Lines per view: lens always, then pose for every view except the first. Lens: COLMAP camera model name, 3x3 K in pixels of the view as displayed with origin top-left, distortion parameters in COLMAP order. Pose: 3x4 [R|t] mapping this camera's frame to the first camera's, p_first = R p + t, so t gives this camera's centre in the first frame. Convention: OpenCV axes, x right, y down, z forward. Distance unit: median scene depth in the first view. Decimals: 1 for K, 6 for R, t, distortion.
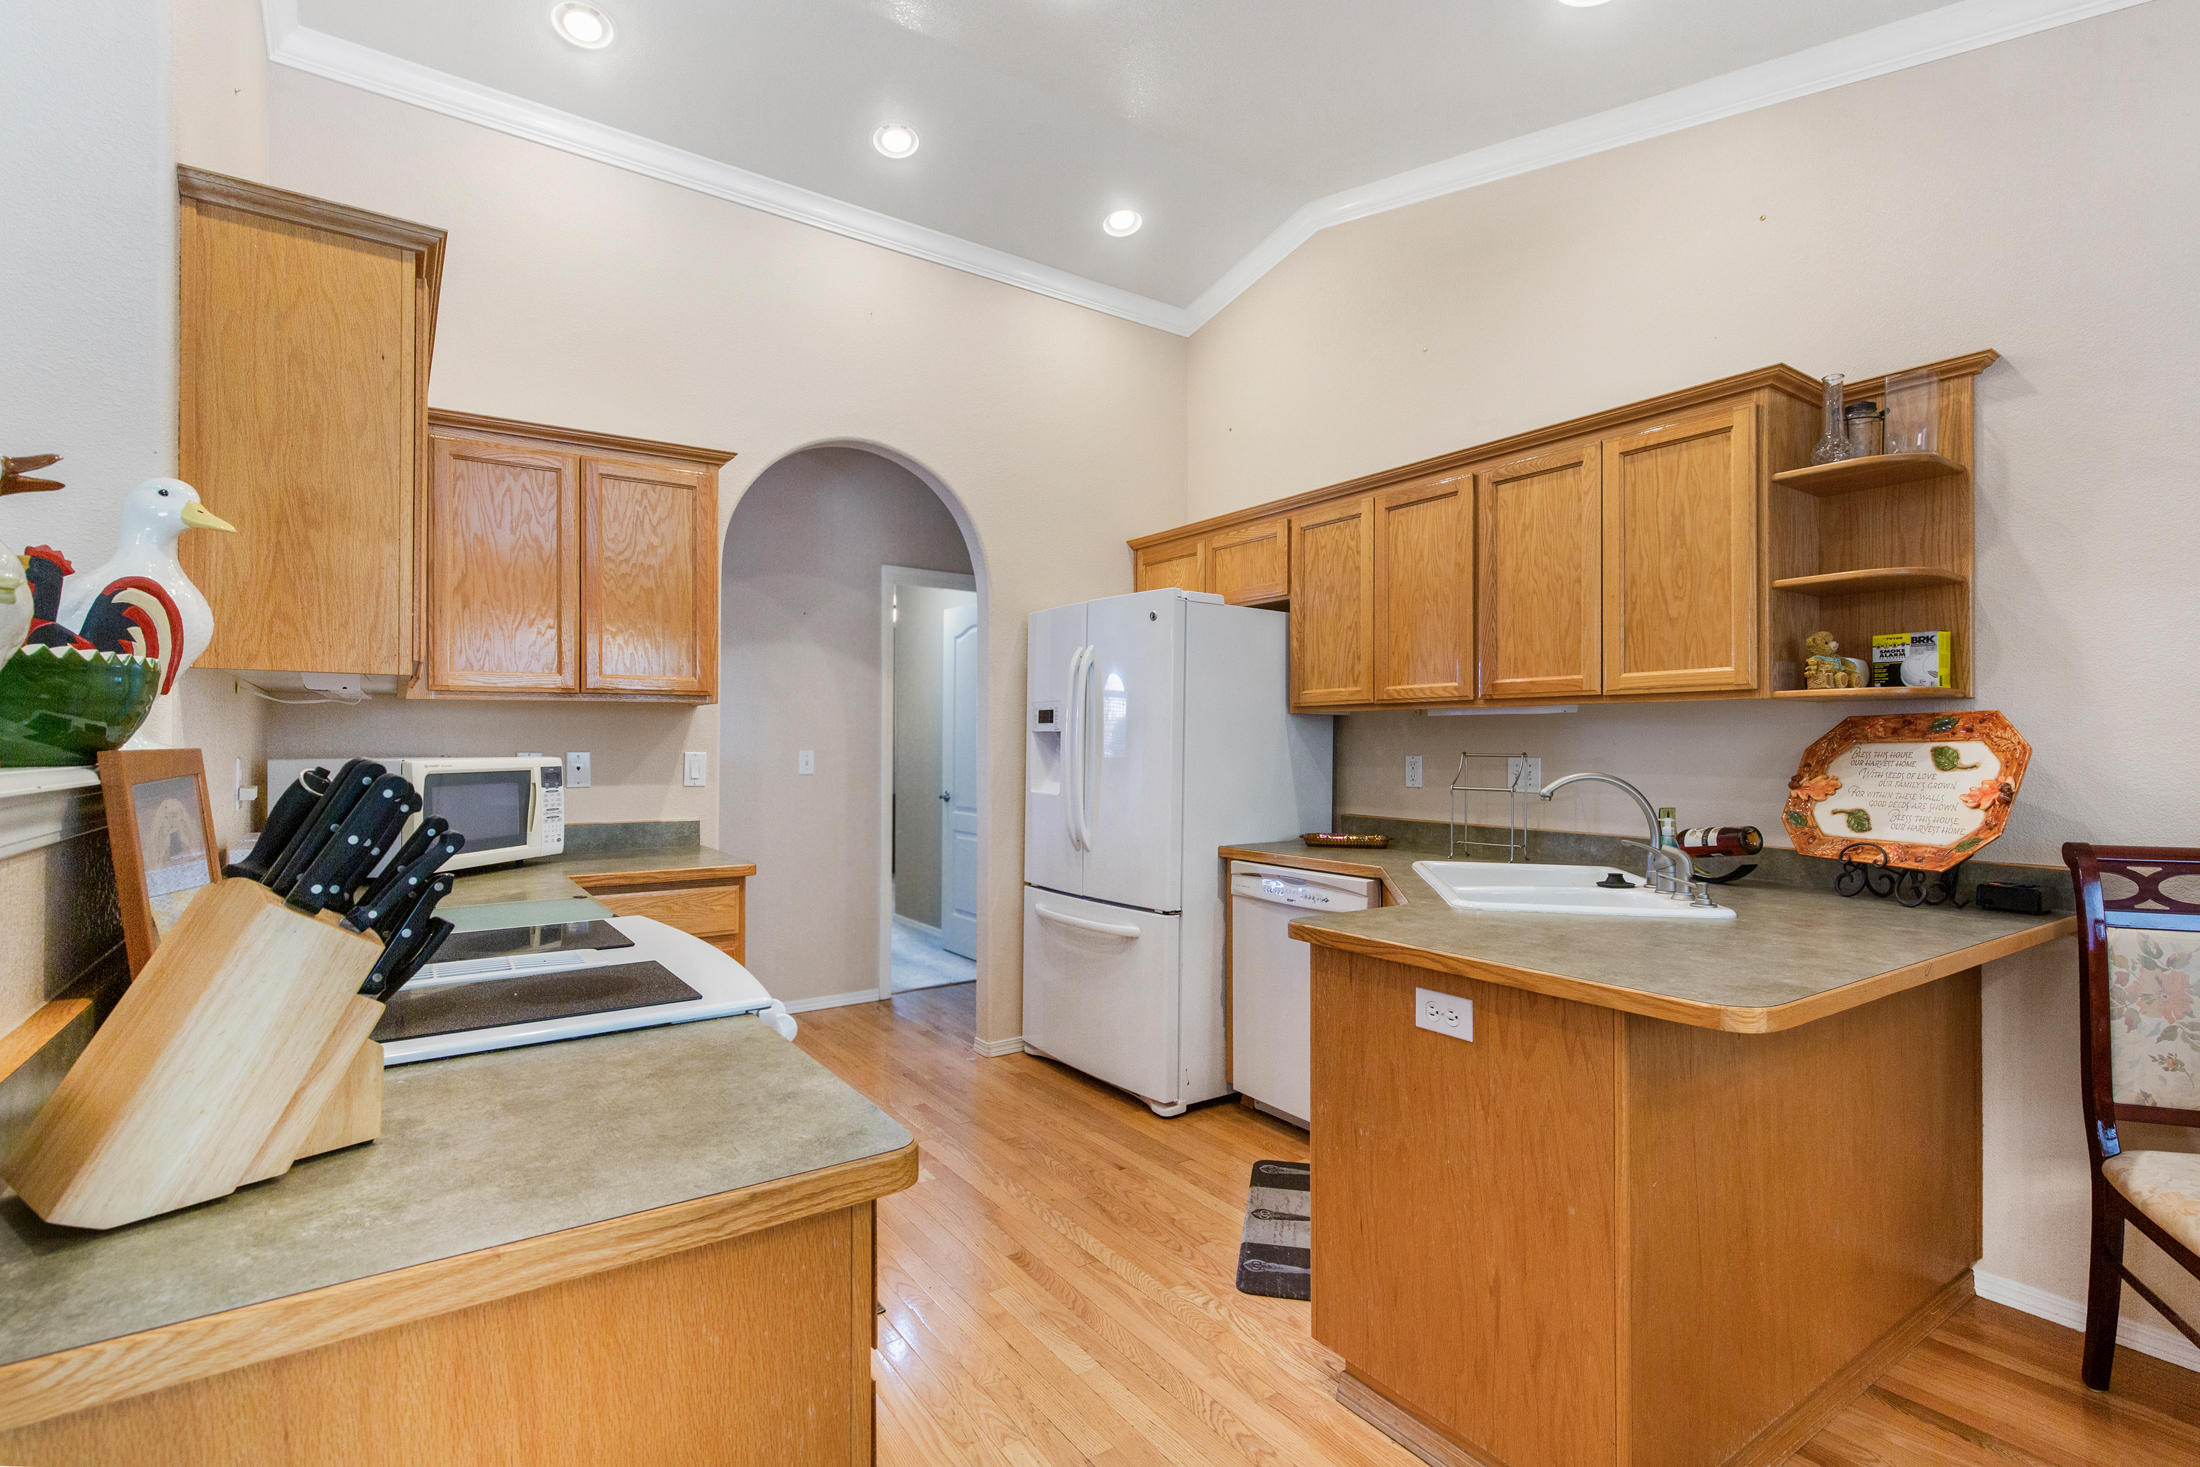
lens RADIAL K [[996.7, 0, 1125.8], [0, 996.7, 732.0], [0, 0, 1]] dist [0.001609, -0.000325]
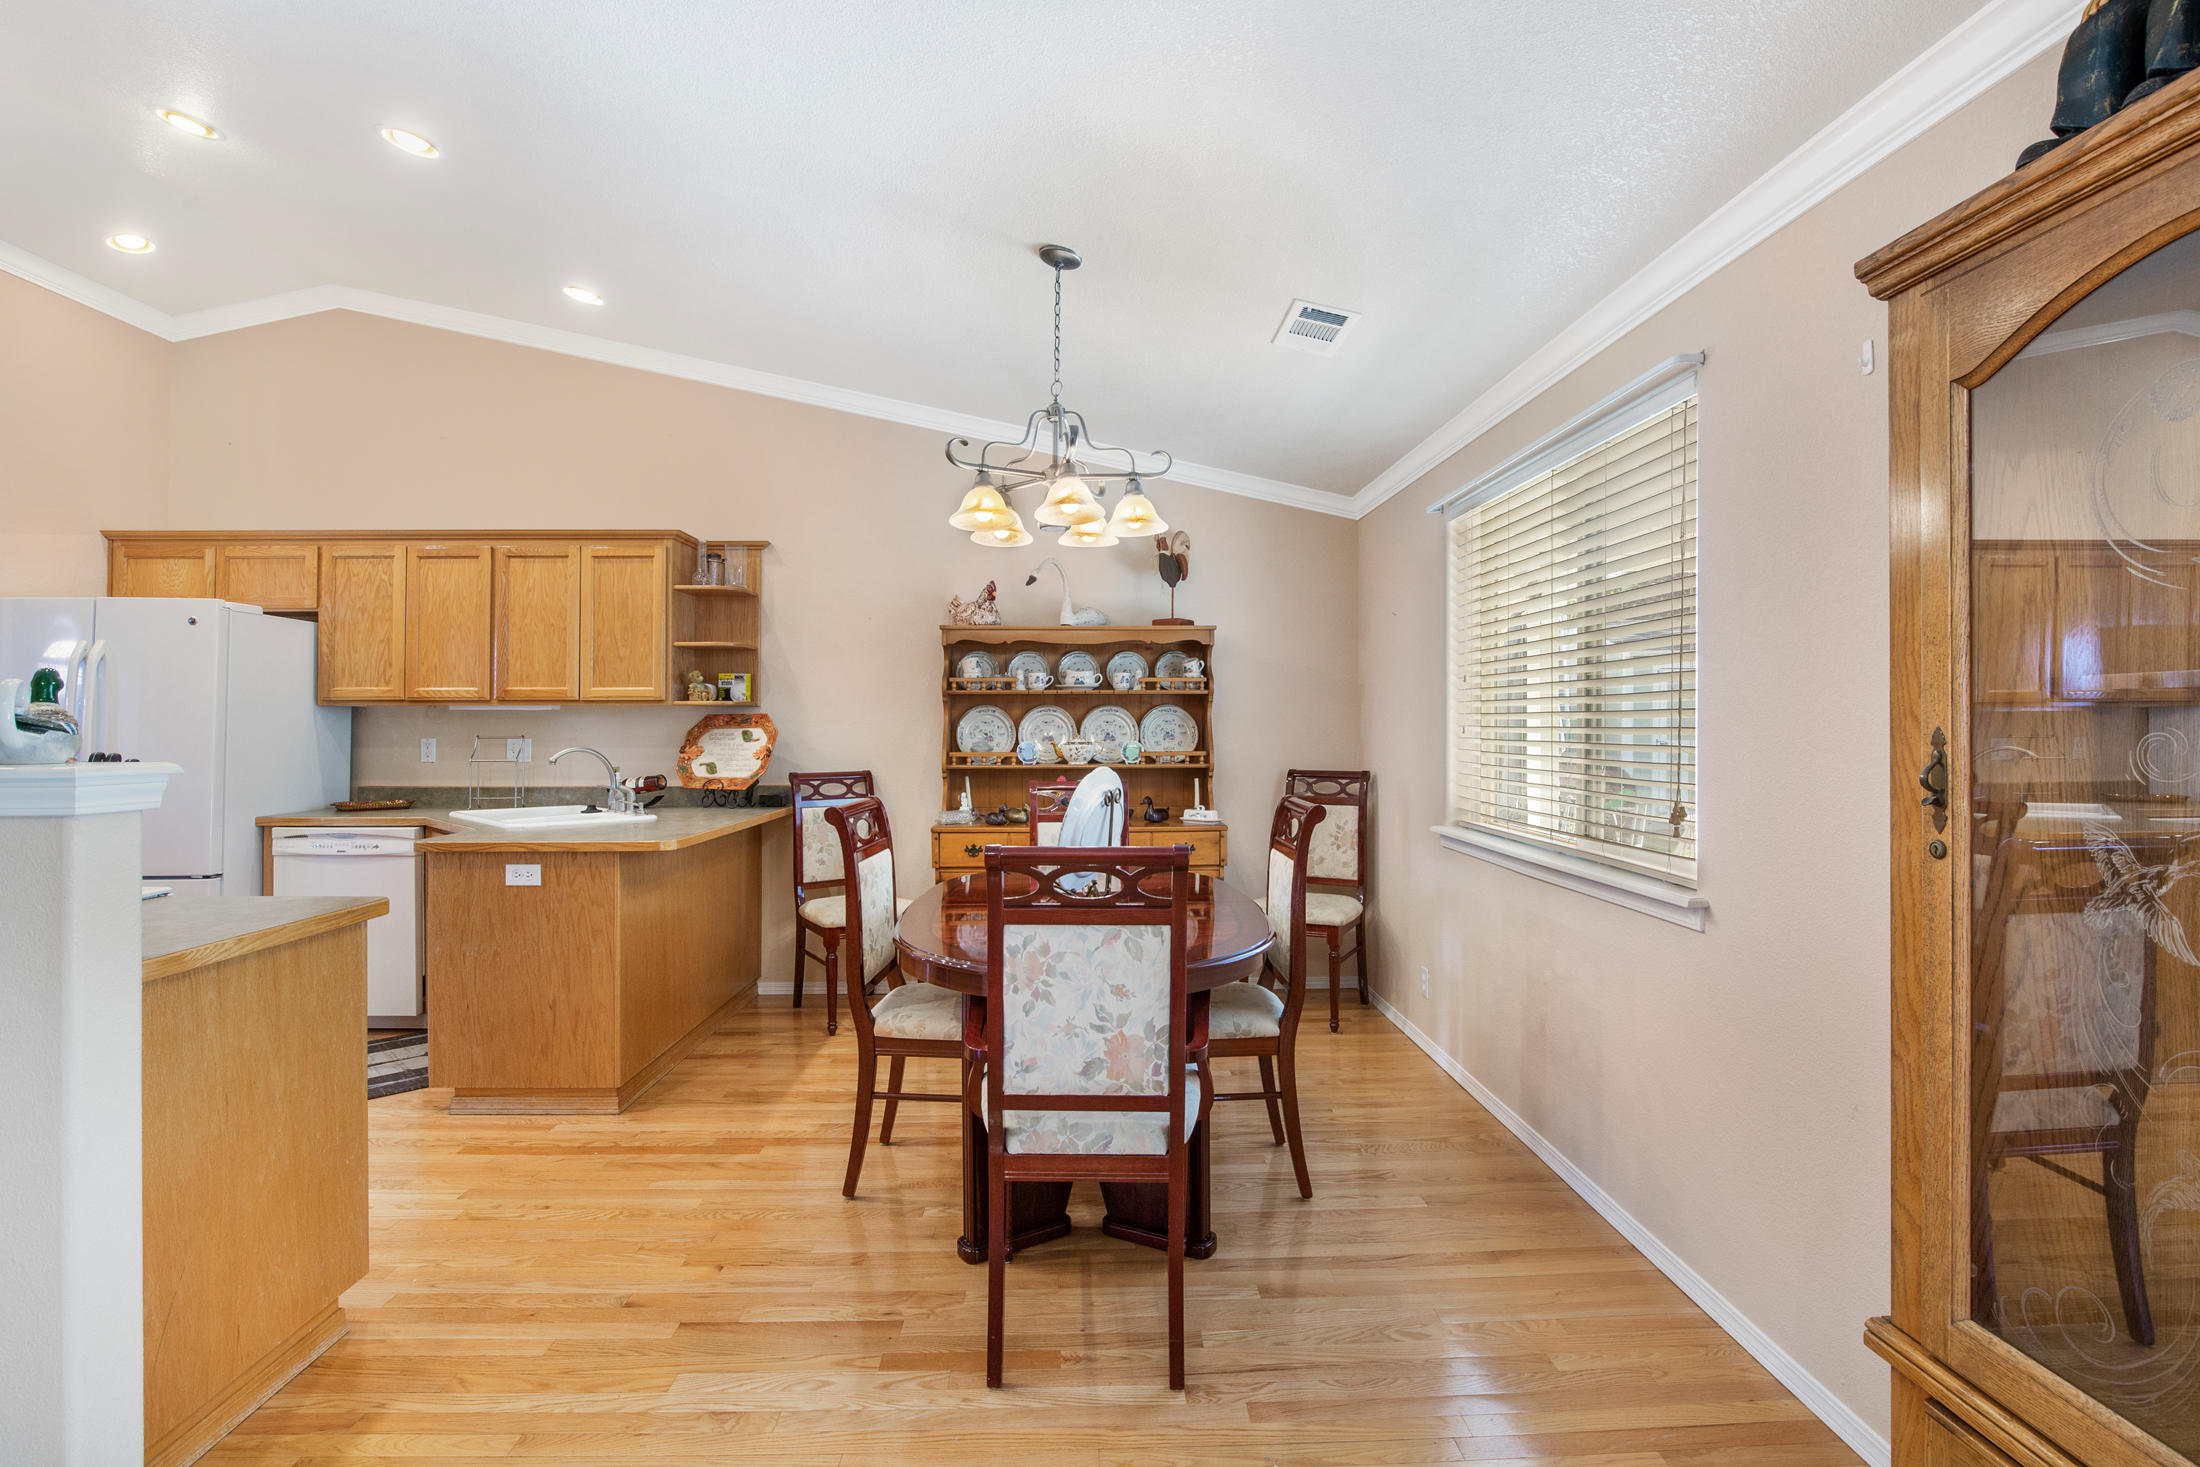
lens RADIAL K [[1019.2, 0, 1058.5], [0, 1019.2, 712.8], [0, 0, 1]] dist [-0.003713, -0.000673]
pose [[0.578673, 0.002710, 0.815555, -0.478649], [-0.007704, 0.999968, 0.002144, -0.028059], [-0.815523, -0.007524, 0.578675, -0.677916]]
